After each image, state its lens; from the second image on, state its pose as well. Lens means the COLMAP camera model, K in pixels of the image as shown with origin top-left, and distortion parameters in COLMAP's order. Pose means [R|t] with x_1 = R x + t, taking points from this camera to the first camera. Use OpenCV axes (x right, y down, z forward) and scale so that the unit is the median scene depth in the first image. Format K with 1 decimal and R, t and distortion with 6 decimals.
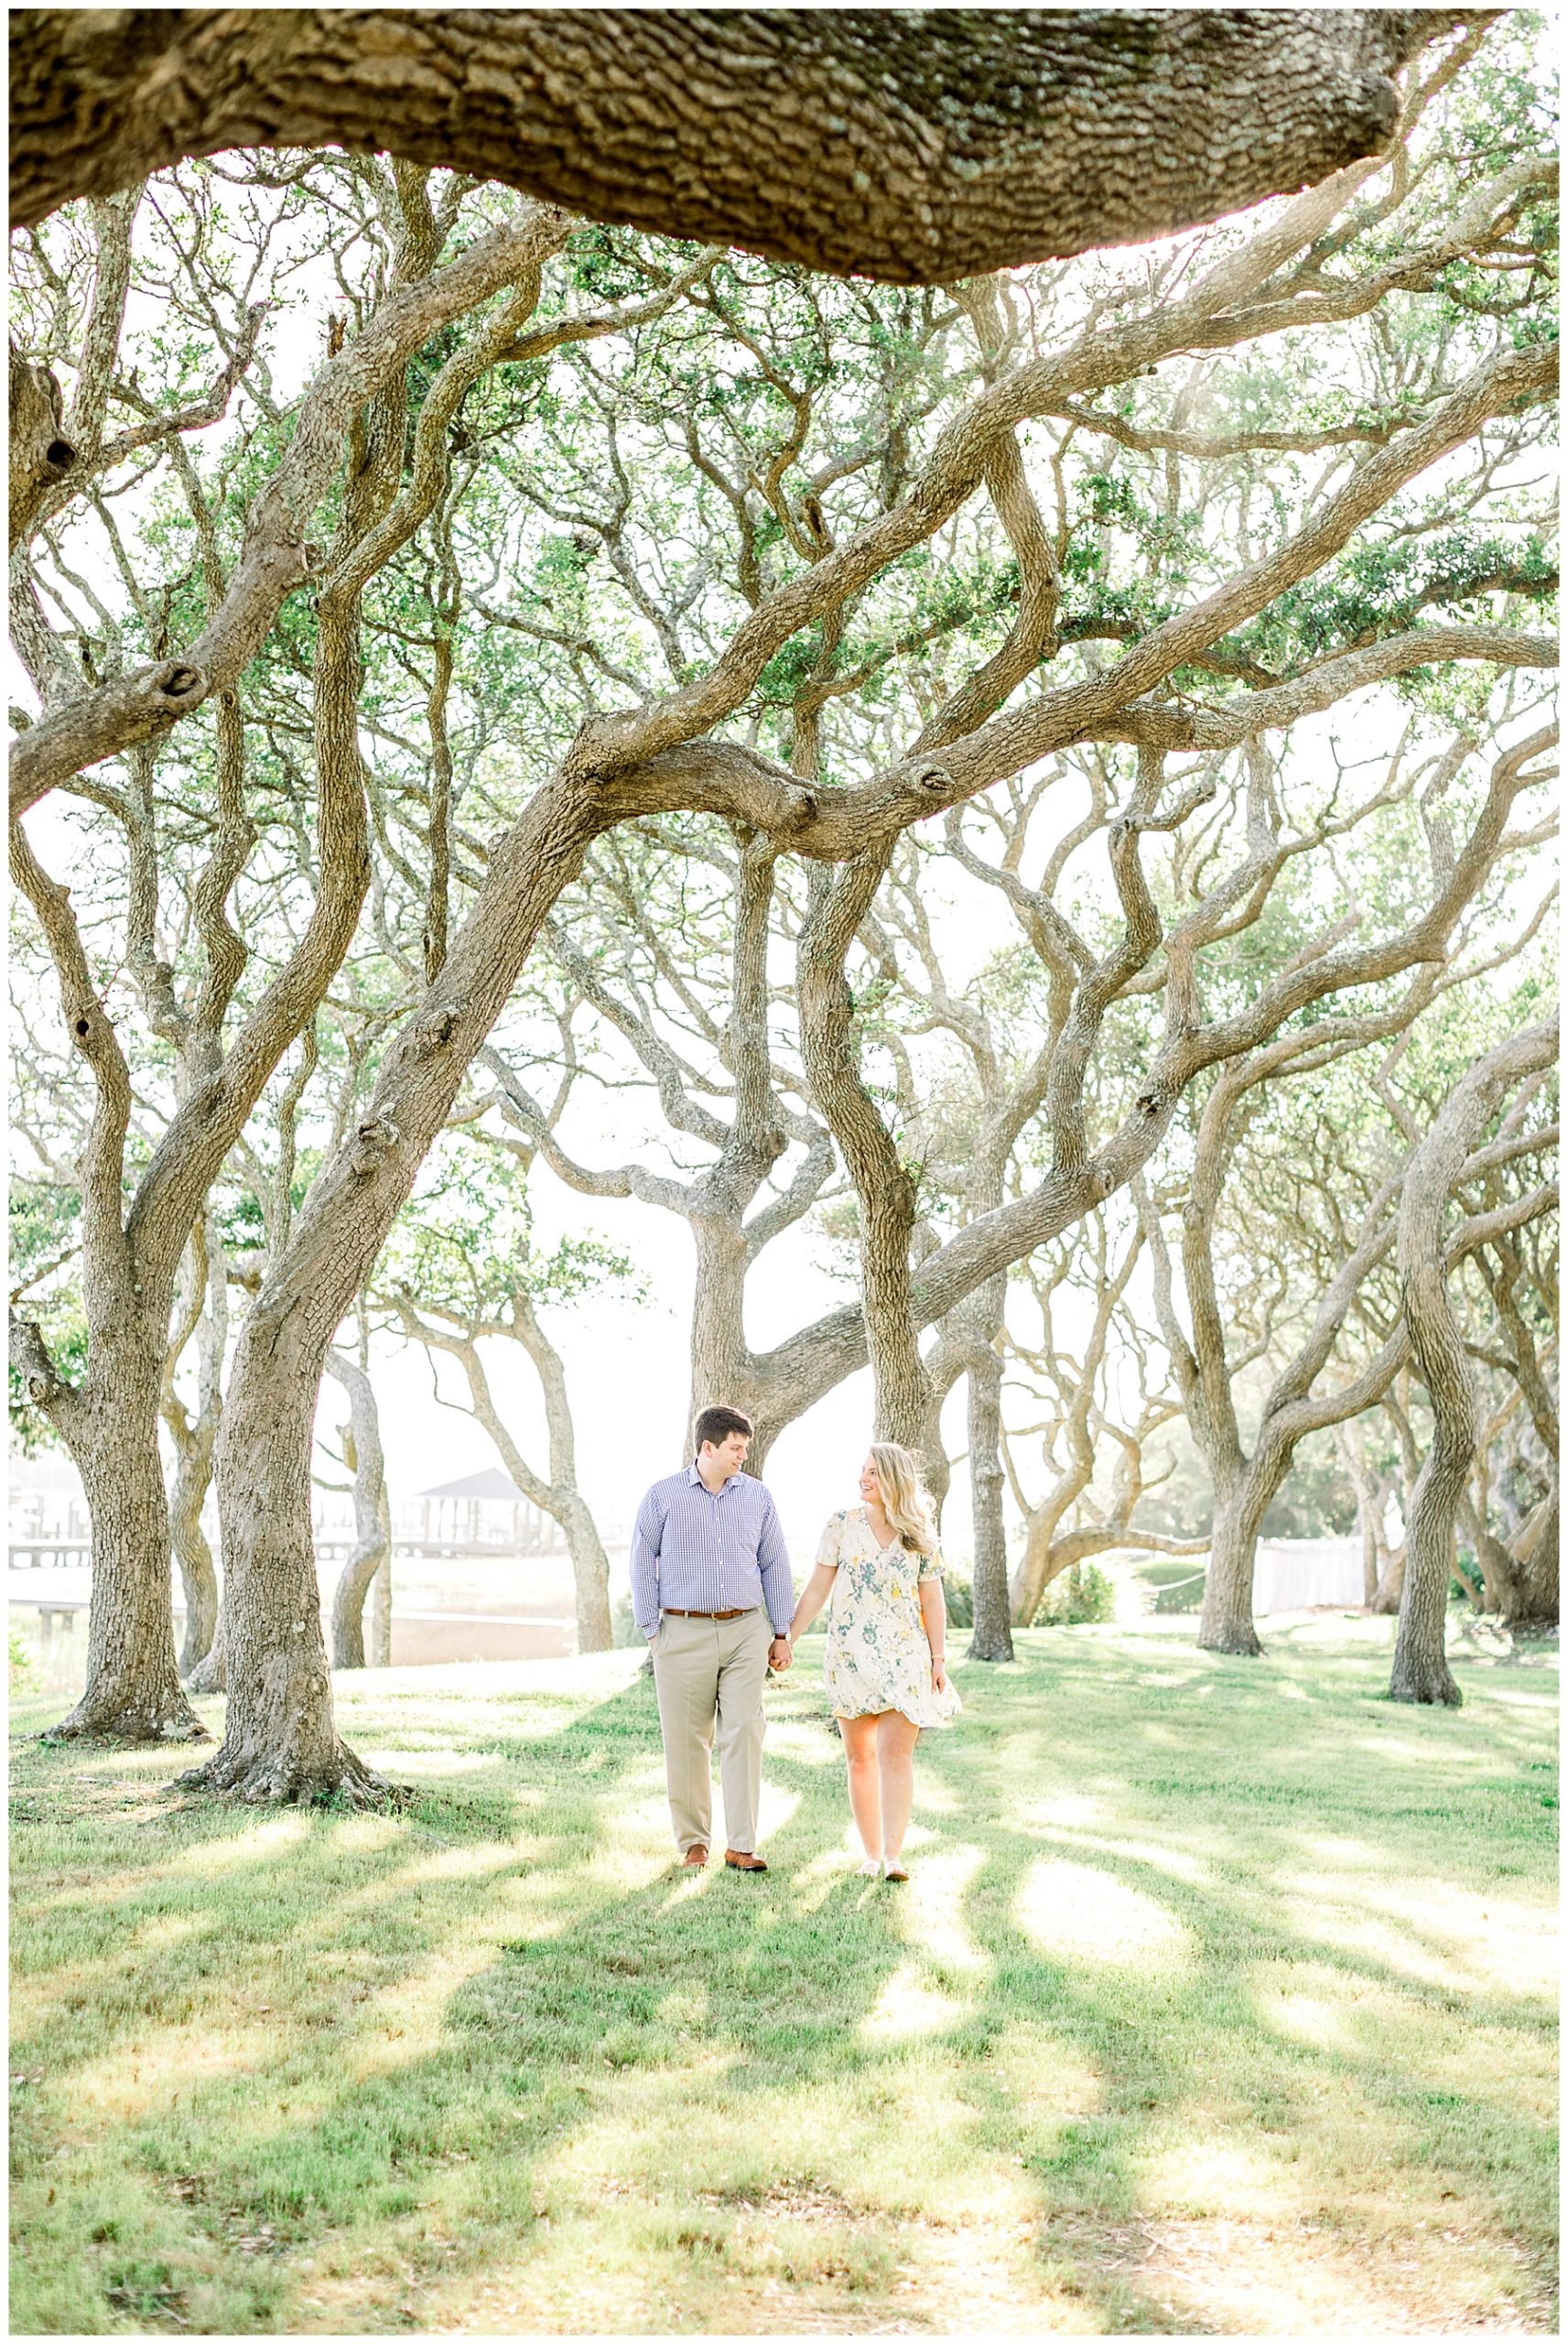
lens RADIAL K [[3512.7, 0, 772.5], [0, 3512.7, 1141.5], [0, 0, 1]] dist [0.015292, -0.005142]
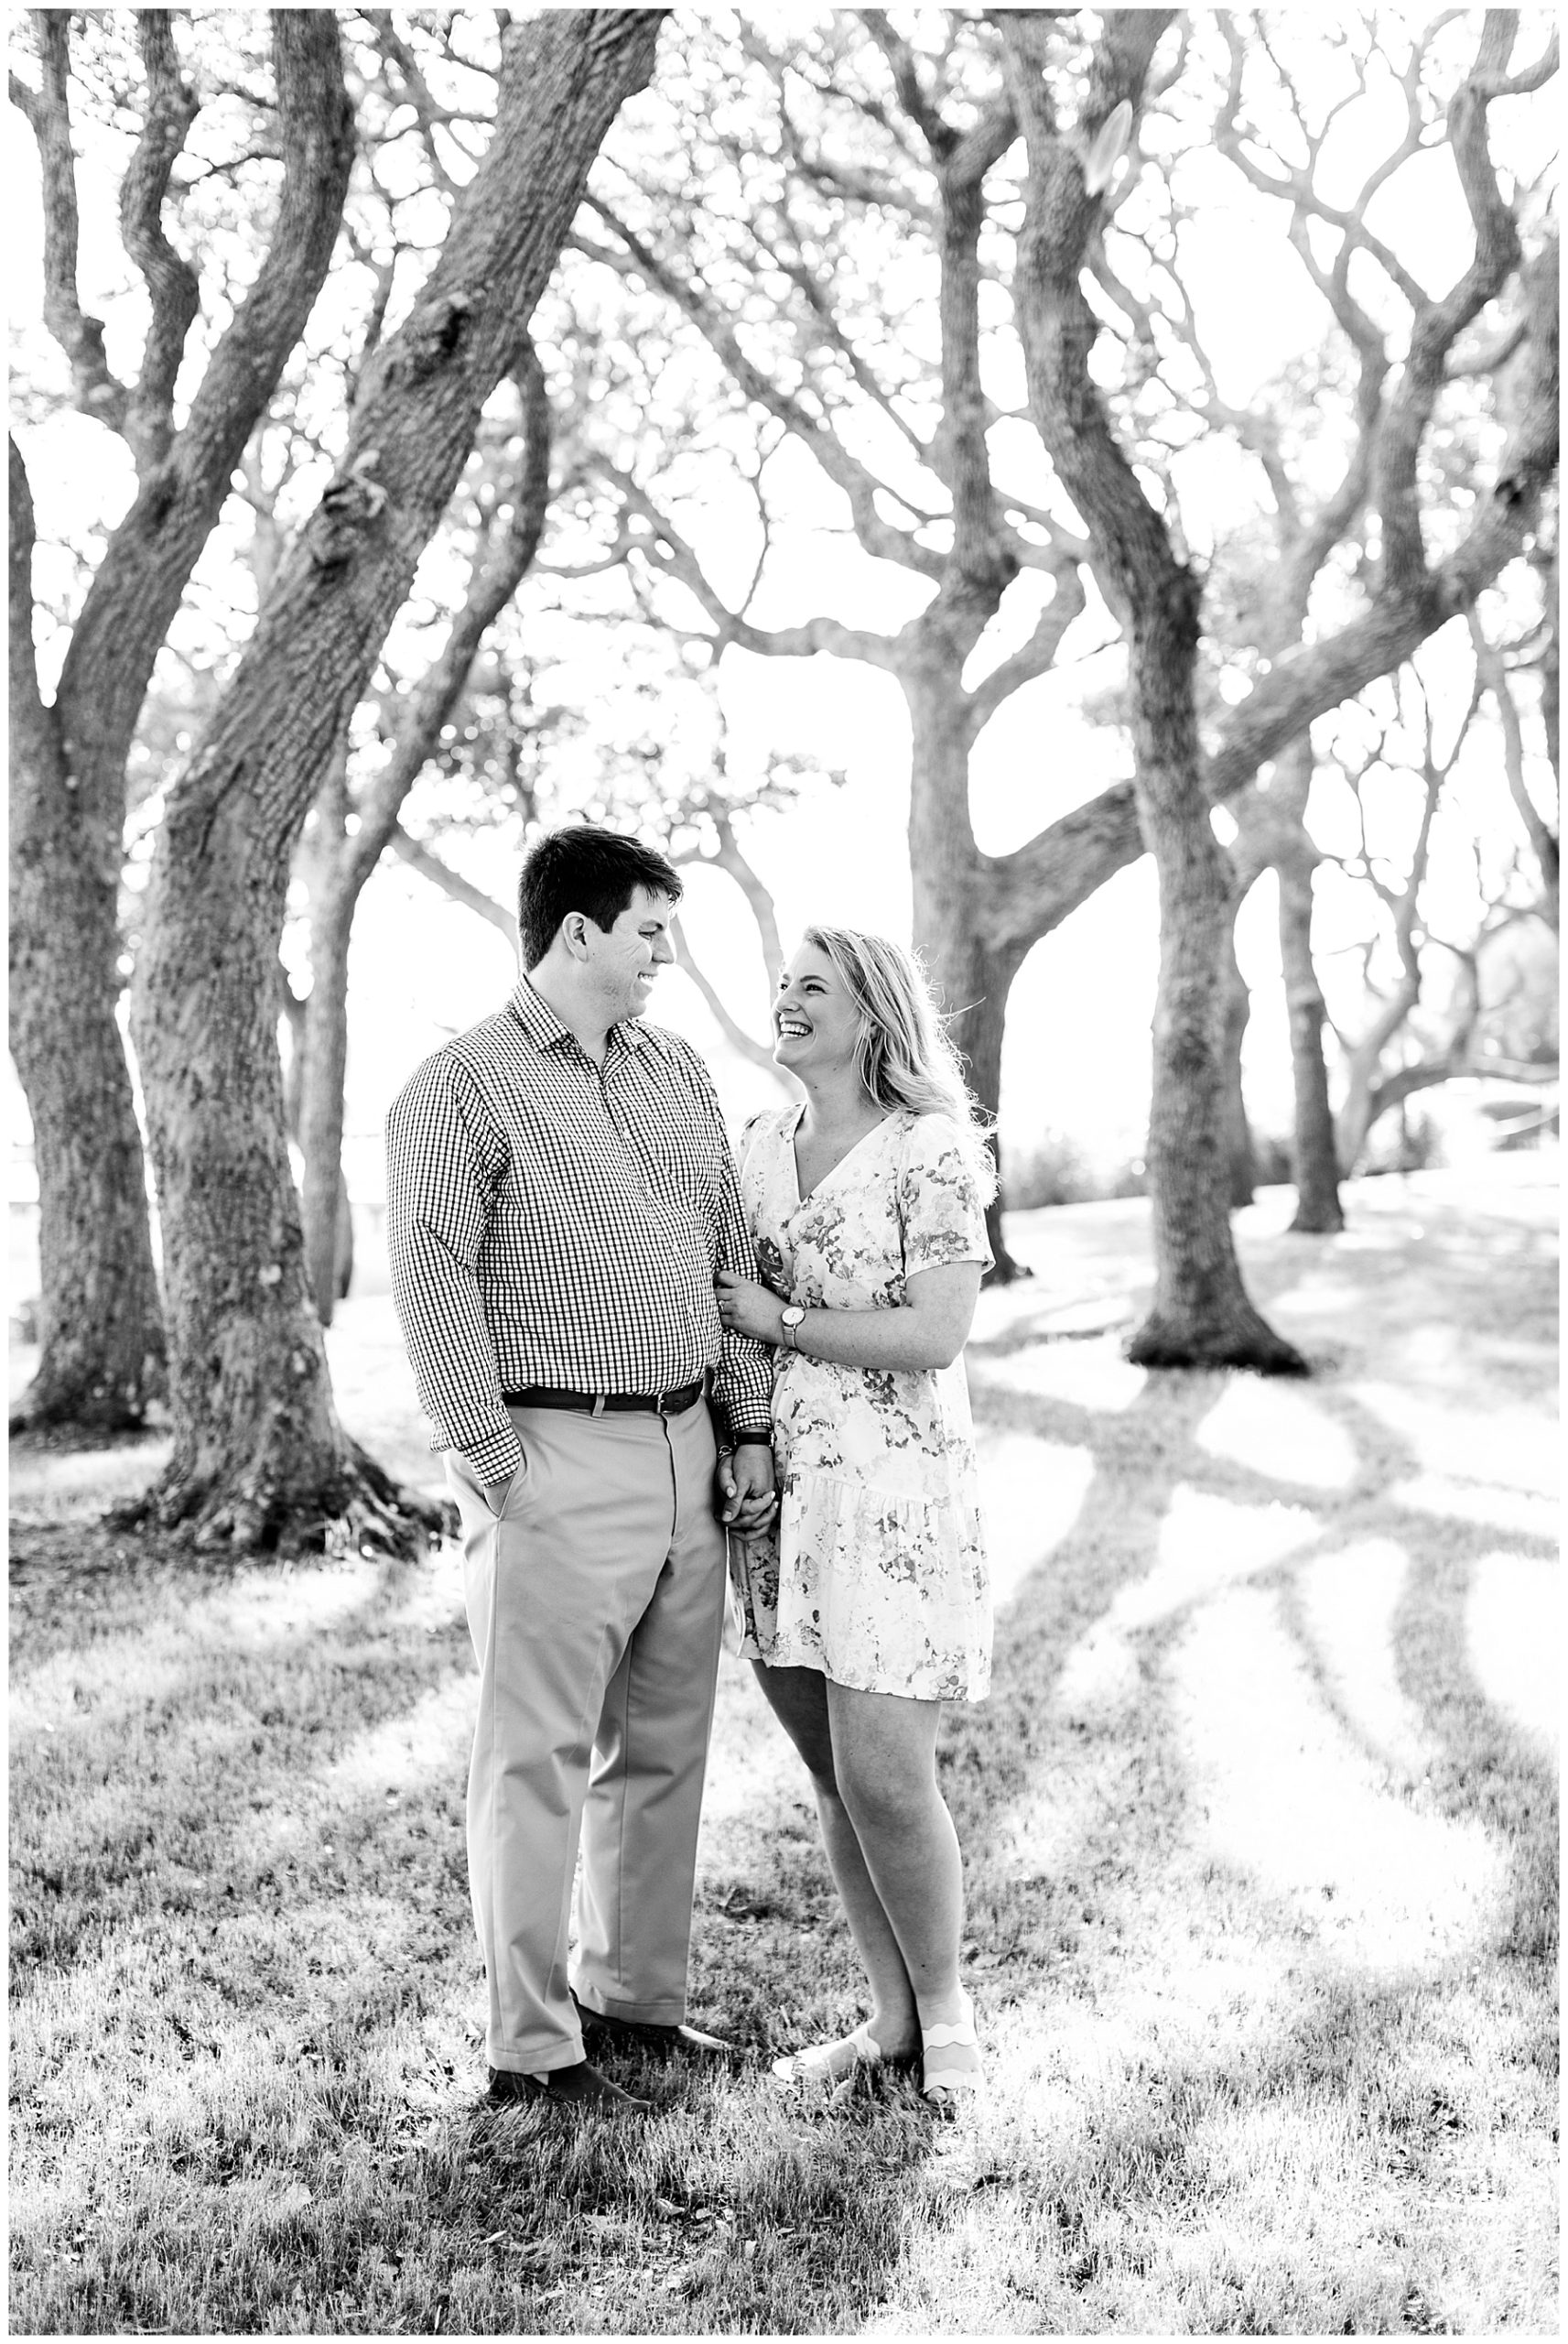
lens RADIAL K [[3512.7, 0, 772.5], [0, 3512.7, 1141.5], [0, 0, 1]] dist [0.015292, -0.005142]
pose [[0.995476, -0.047949, -0.082024, 0.007104], [0.057832, 0.990758, 0.122696, 0.027380], [0.075383, -0.126885, 0.989049, 0.253480]]
